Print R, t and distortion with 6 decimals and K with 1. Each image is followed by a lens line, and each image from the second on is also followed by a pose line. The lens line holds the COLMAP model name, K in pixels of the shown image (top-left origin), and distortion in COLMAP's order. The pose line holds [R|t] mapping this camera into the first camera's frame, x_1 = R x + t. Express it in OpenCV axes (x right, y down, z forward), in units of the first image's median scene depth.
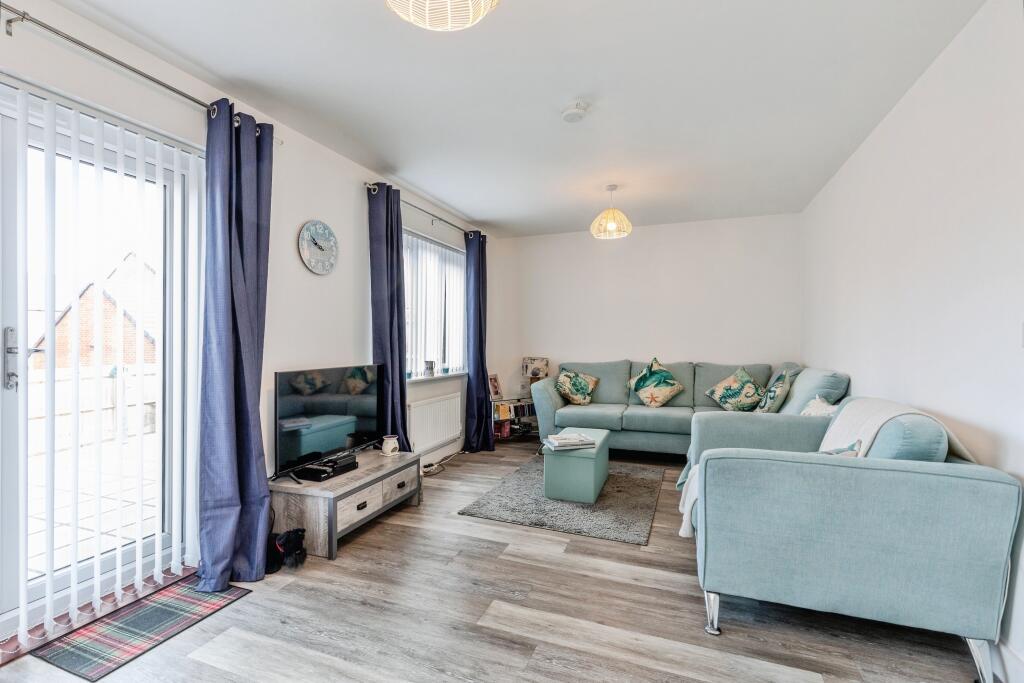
lens RADIAL K [[471.2, 0, 508.0], [0, 471.2, 345.7], [0, 0, 1]] dist [0.008836, -0.001398]
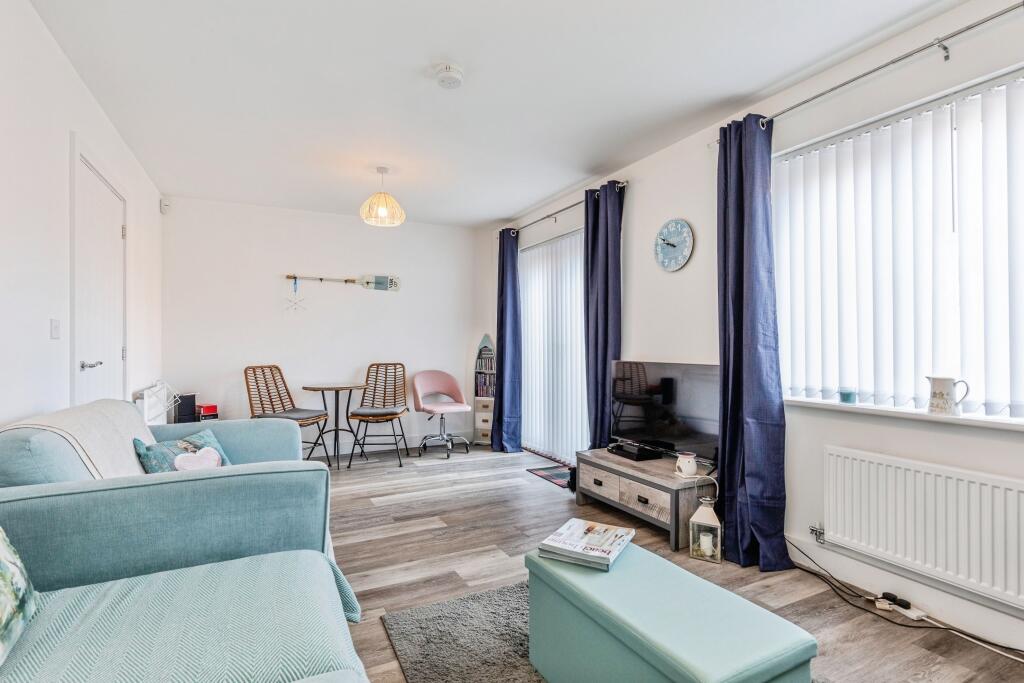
lens RADIAL K [[491.5, 0, 496.6], [0, 491.5, 337.5], [0, 0, 1]] dist [0.001269, -0.000163]
pose [[-0.687935, -0.007371, -0.725735, 0.736322], [-0.006658, 0.999970, -0.003845, -0.000857], [0.725742, 0.002186, -0.687964, 1.685327]]
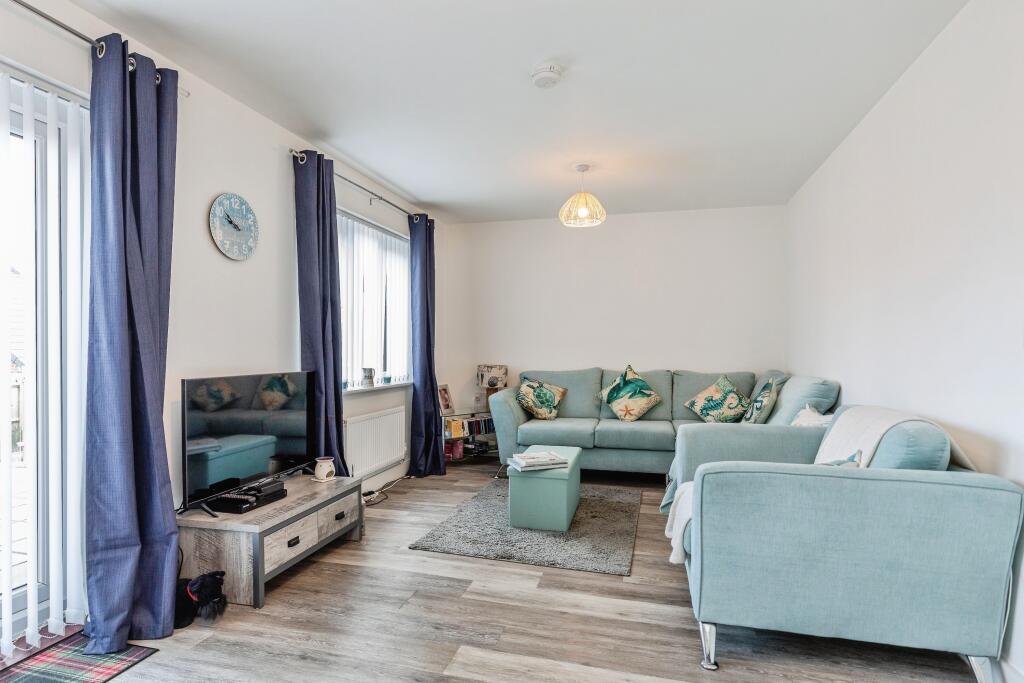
lens RADIAL K [[553.7, 0, 509.2], [0, 553.7, 357.3], [0, 0, 1]] dist [0.000194, 0.001534]
pose [[0.994419, 0.001504, 0.105489, -0.039690], [-0.002182, 0.999978, 0.006308, 0.011760], [-0.105477, -0.006503, 0.994400, 0.004150]]
